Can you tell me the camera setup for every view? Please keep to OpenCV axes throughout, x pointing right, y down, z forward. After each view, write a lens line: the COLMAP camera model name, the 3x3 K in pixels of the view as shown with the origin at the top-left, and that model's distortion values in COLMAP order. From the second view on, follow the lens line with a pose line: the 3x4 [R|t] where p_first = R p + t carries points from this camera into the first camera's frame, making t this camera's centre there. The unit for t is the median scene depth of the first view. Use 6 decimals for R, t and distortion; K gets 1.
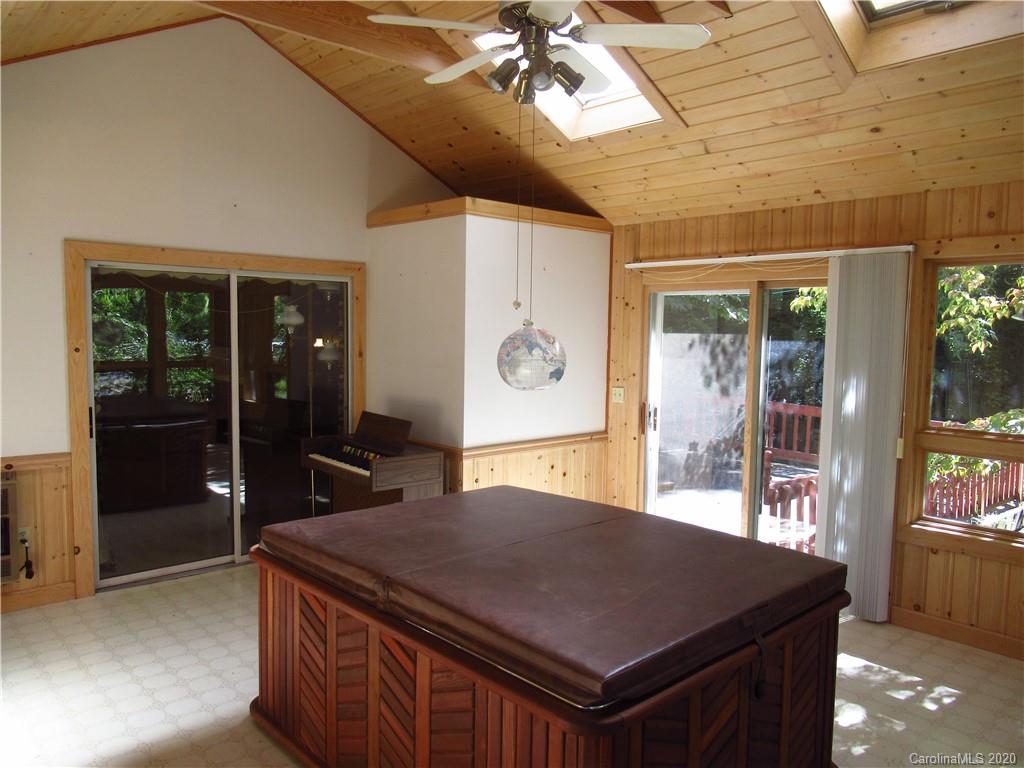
lens RADIAL K [[758.7, 0, 513.6], [0, 758.7, 389.6], [0, 0, 1]] dist [-0.008709, -0.000776]
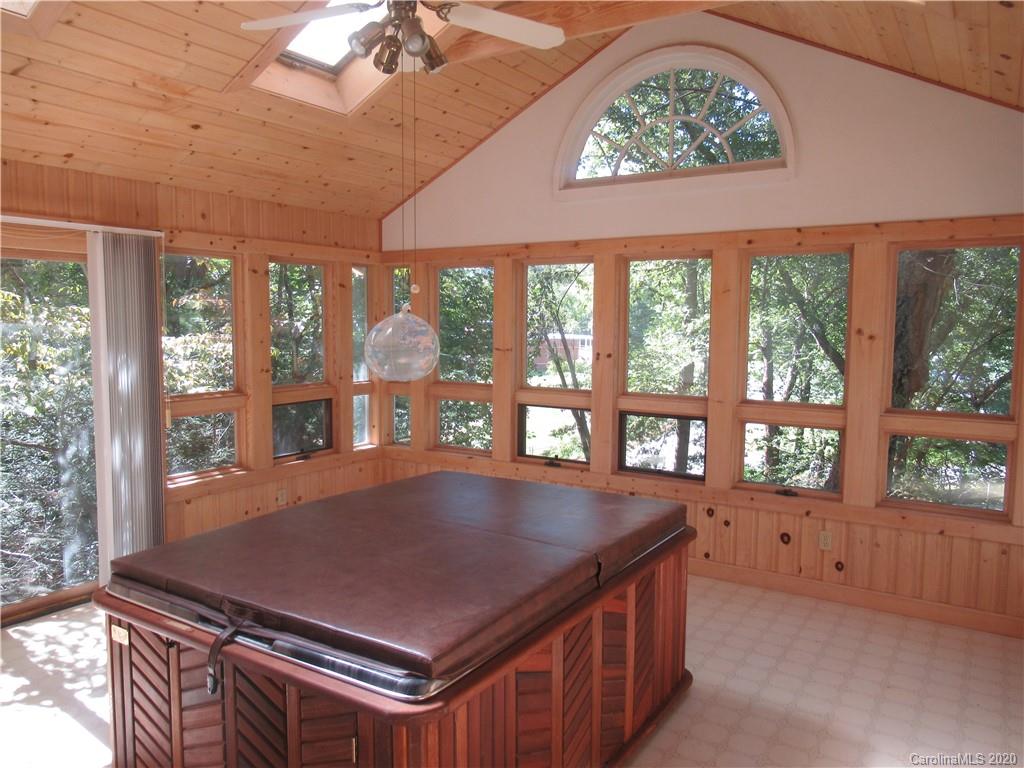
lens RADIAL K [[758.7, 0, 513.6], [0, 758.7, 389.6], [0, 0, 1]] dist [-0.008709, -0.000776]
pose [[-0.250651, -0.110035, 0.961804, -0.678826], [0.062066, 0.989649, 0.129395, -0.076757], [-0.966086, 0.092129, -0.241227, 0.801766]]
